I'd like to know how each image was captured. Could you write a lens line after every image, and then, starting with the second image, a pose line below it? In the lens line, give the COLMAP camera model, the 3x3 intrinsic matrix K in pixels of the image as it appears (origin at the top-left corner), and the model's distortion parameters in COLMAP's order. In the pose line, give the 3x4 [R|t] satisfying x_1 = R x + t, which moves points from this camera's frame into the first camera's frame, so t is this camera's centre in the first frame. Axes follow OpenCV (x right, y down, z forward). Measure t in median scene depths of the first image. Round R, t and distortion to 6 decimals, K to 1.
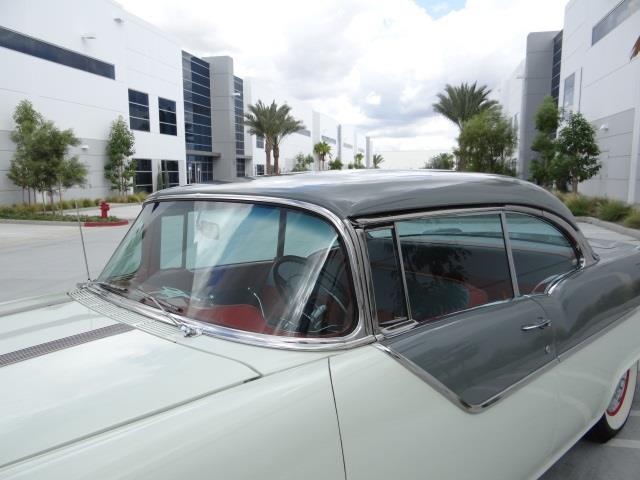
lens RADIAL K [[502.7, 0, 320.2], [0, 502.7, 241.5], [0, 0, 1]] dist [-0.011778, 0.002703]
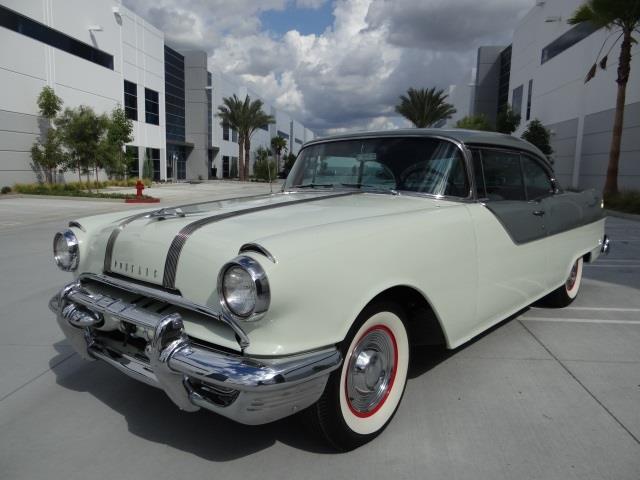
lens RADIAL K [[502.7, 0, 313.7], [0, 502.7, 243.3], [0, 0, 1]] dist [-0.011778, 0.002703]
pose [[0.992756, 0.010506, 0.119689, -0.102154], [-0.011904, 0.999869, 0.010965, 0.024214], [-0.119558, -0.012310, 0.992751, -0.097820]]
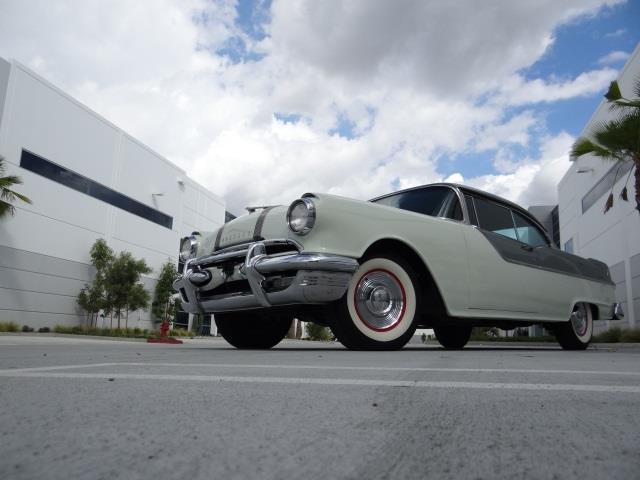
lens RADIAL K [[502.7, 0, 319.0], [0, 502.7, 245.9], [0, 0, 1]] dist [-0.011778, 0.002703]
pose [[0.998972, 0.034977, -0.028822, -0.030316], [-0.042265, 0.948543, -0.313816, 0.057902], [0.016363, 0.314712, 0.949046, -0.079142]]
